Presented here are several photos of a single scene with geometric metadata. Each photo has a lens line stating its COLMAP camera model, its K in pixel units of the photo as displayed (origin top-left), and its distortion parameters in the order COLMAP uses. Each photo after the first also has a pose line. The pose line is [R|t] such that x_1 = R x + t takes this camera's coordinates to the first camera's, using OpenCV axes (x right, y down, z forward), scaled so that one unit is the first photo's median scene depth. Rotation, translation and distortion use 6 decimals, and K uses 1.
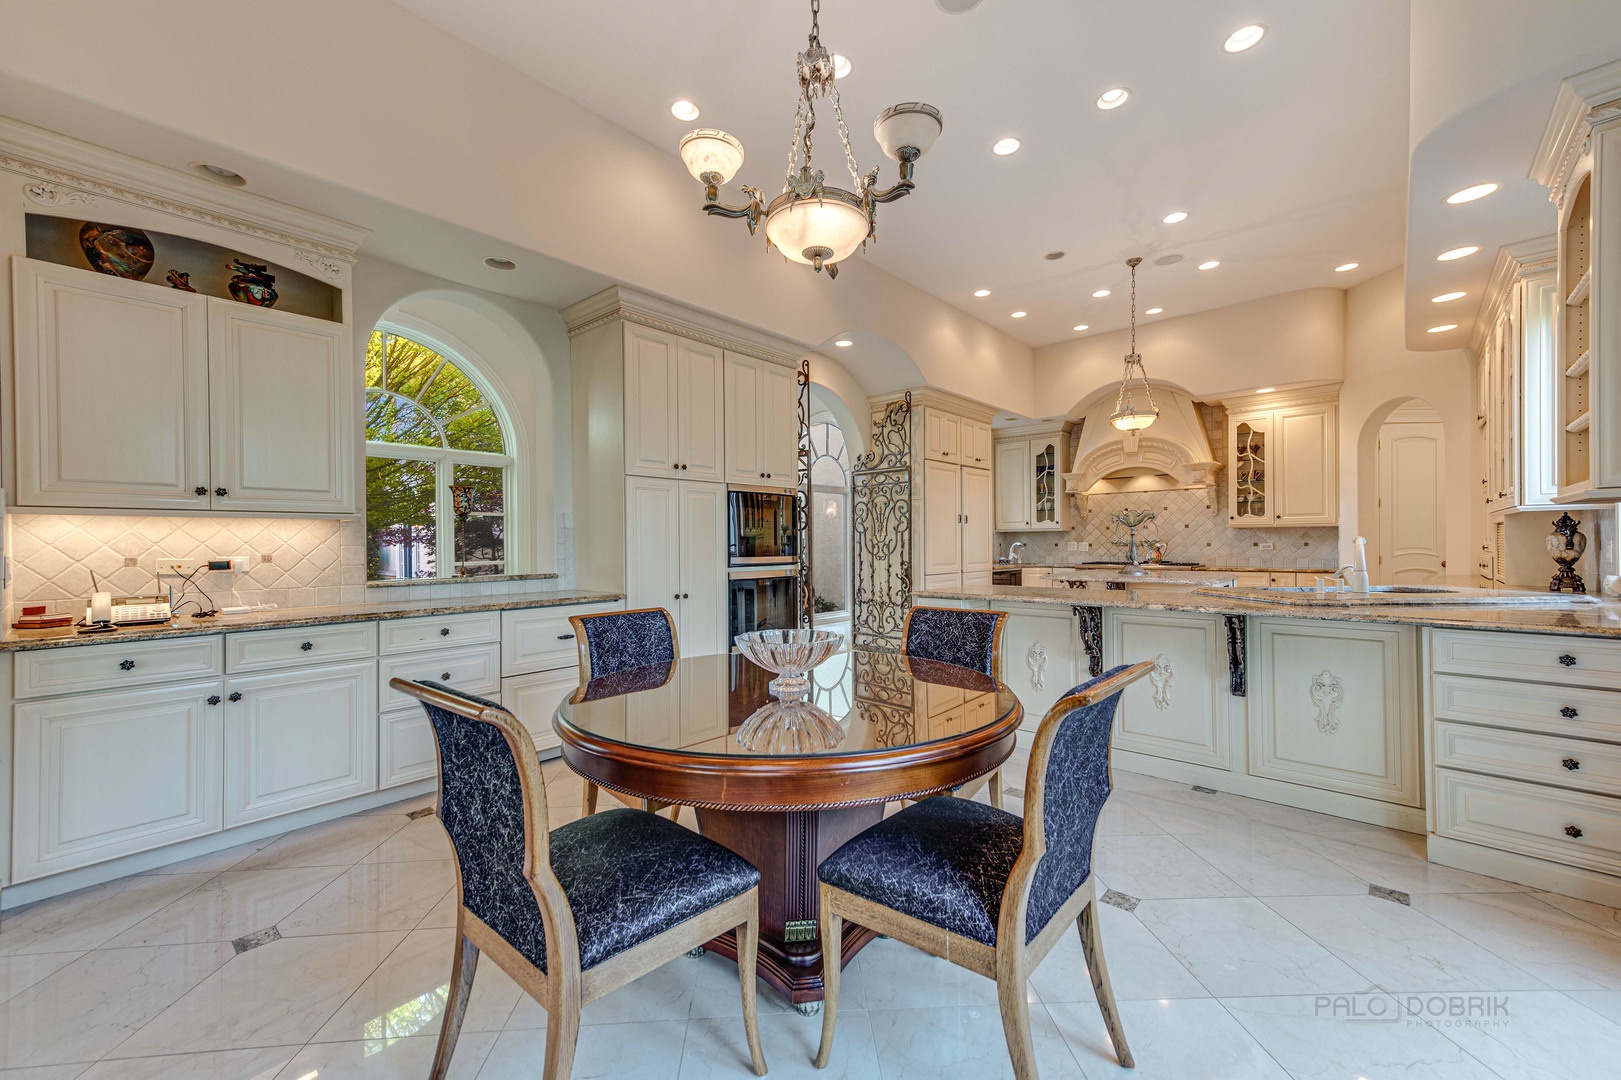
lens RADIAL K [[661.9, 0, 813.2], [0, 661.9, 543.6], [0, 0, 1]] dist [0.000881, -0.000071]
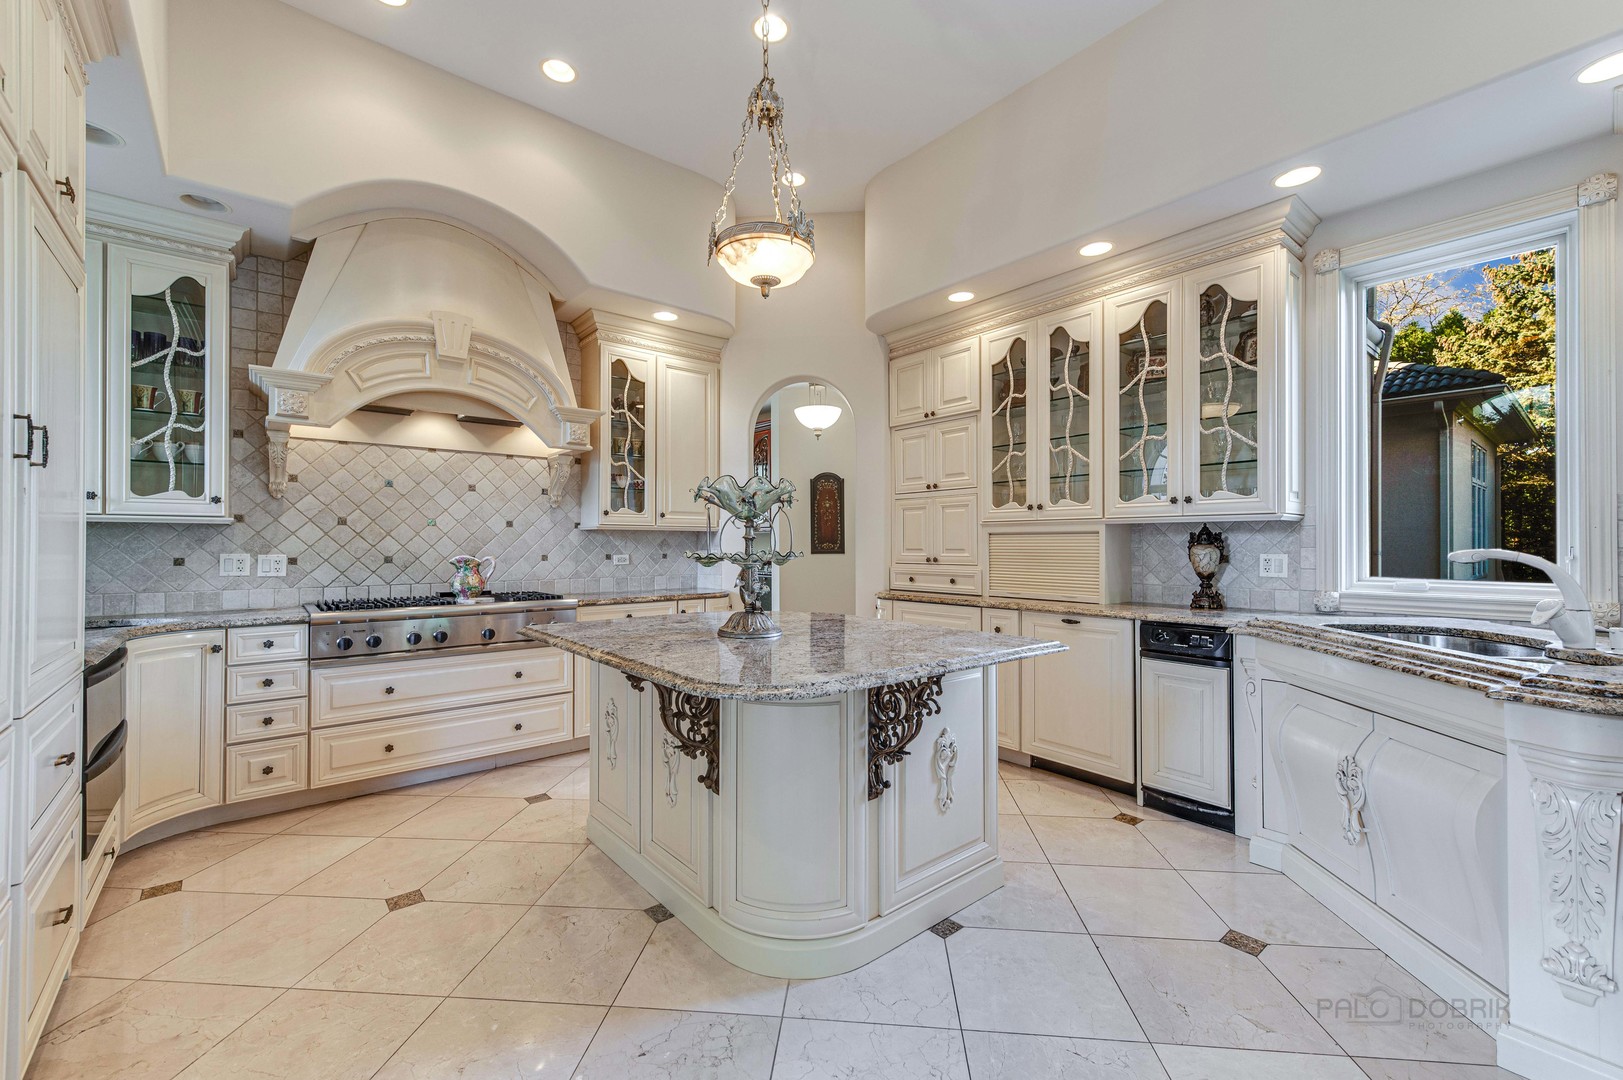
lens RADIAL K [[662.7, 0, 818.1], [0, 662.7, 547.3], [0, 0, 1]] dist [0.000881, -0.000071]
pose [[0.149552, 0.004707, 0.988743, 0.063436], [0.000044, 0.999989, -0.004767, -0.004603], [-0.988754, 0.000757, 0.149550, 0.667810]]
